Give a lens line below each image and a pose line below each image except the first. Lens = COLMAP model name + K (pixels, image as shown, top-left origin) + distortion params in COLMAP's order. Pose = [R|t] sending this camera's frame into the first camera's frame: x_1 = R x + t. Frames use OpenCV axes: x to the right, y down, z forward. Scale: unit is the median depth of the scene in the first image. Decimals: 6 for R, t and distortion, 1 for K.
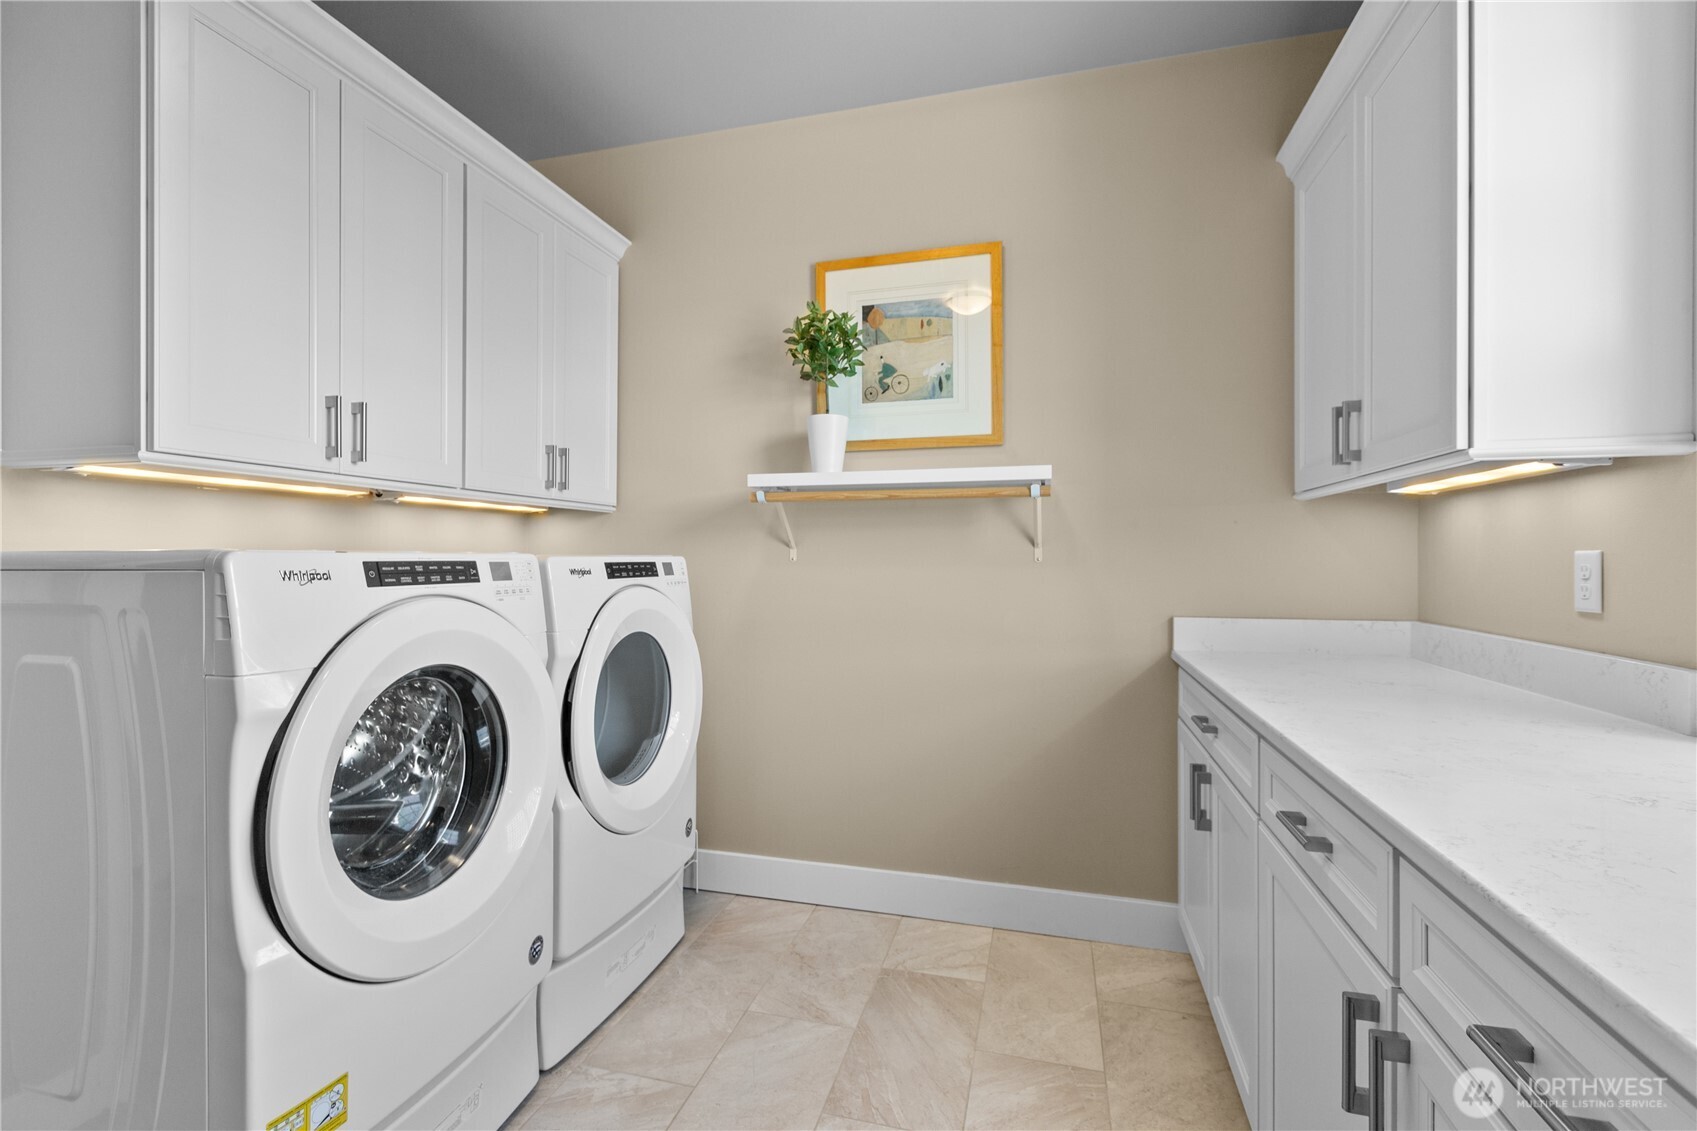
lens RADIAL K [[757.5, 0, 842.1], [0, 757.5, 554.0], [0, 0, 1]] dist [-0.003956, 0.001613]
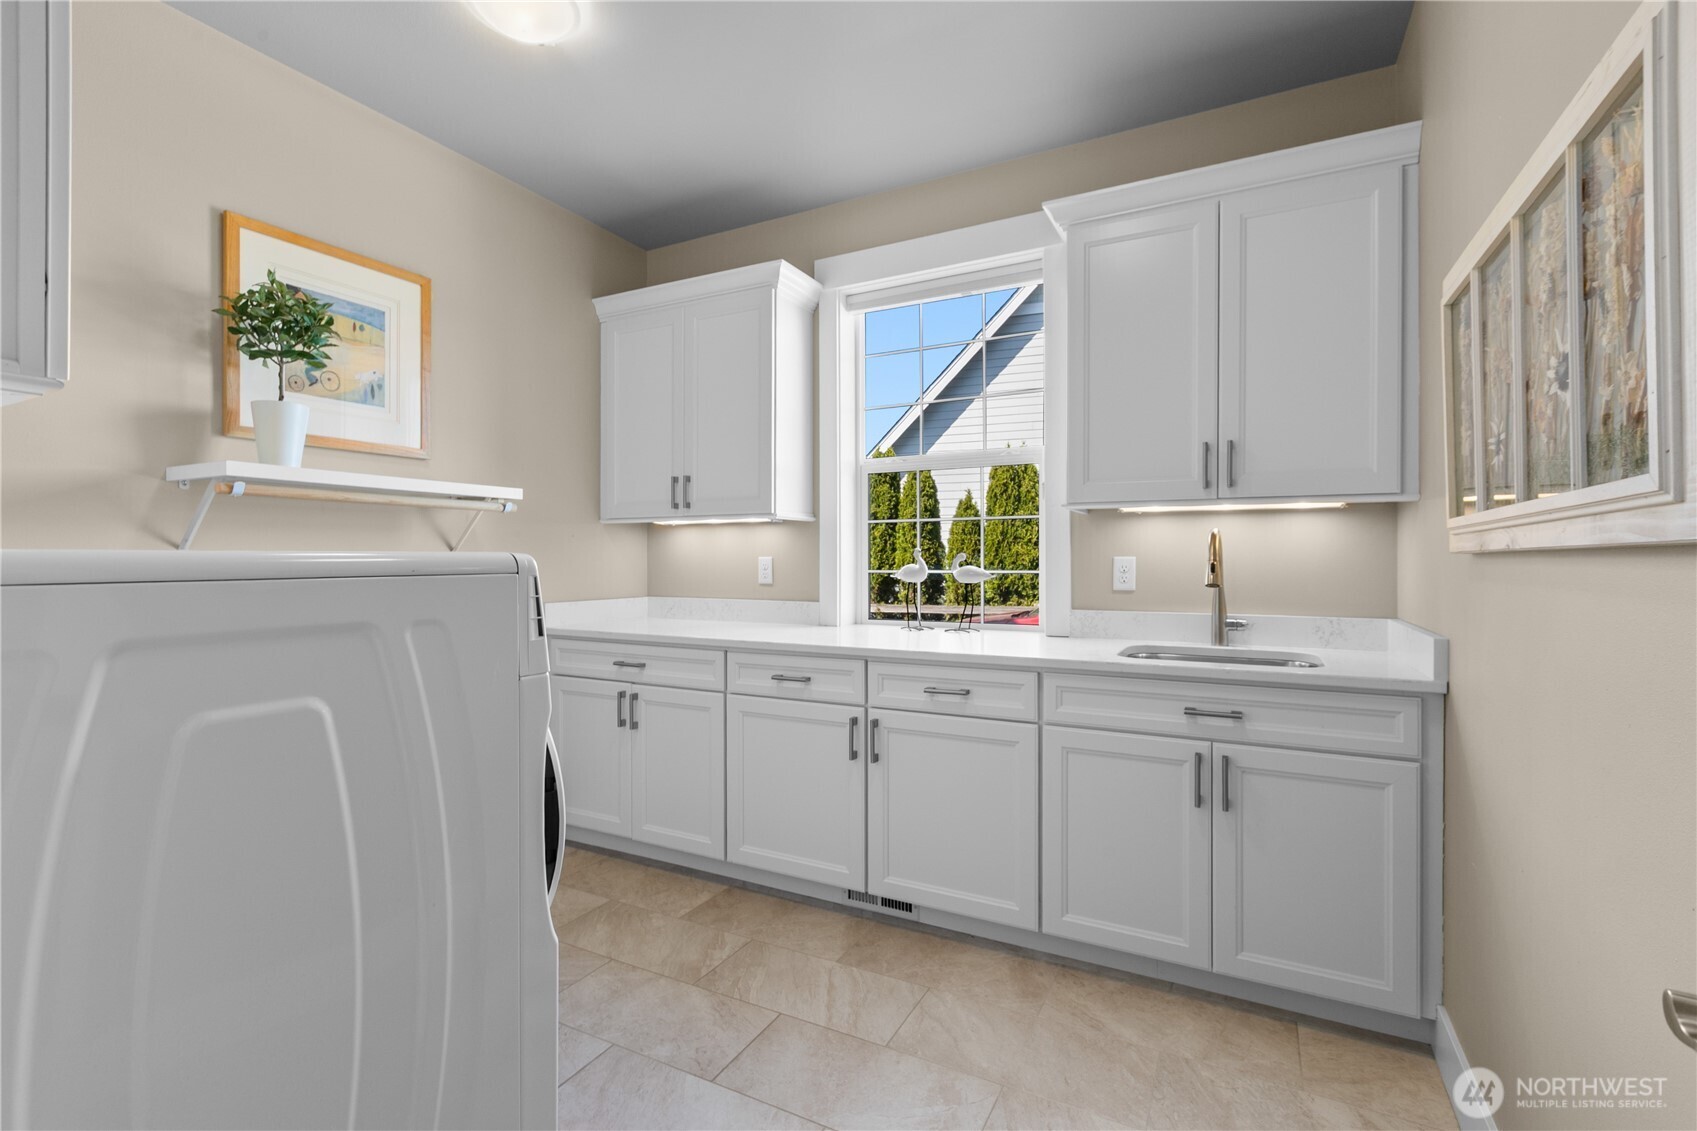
lens RADIAL K [[757.5, 0, 830.5], [0, 757.5, 568.2], [0, 0, 1]] dist [-0.003956, 0.001613]
pose [[0.227100, -0.010405, 0.973816, -0.740925], [-0.000525, 0.999941, 0.010806, 0.002884], [-0.973871, -0.002965, 0.227082, 0.167123]]
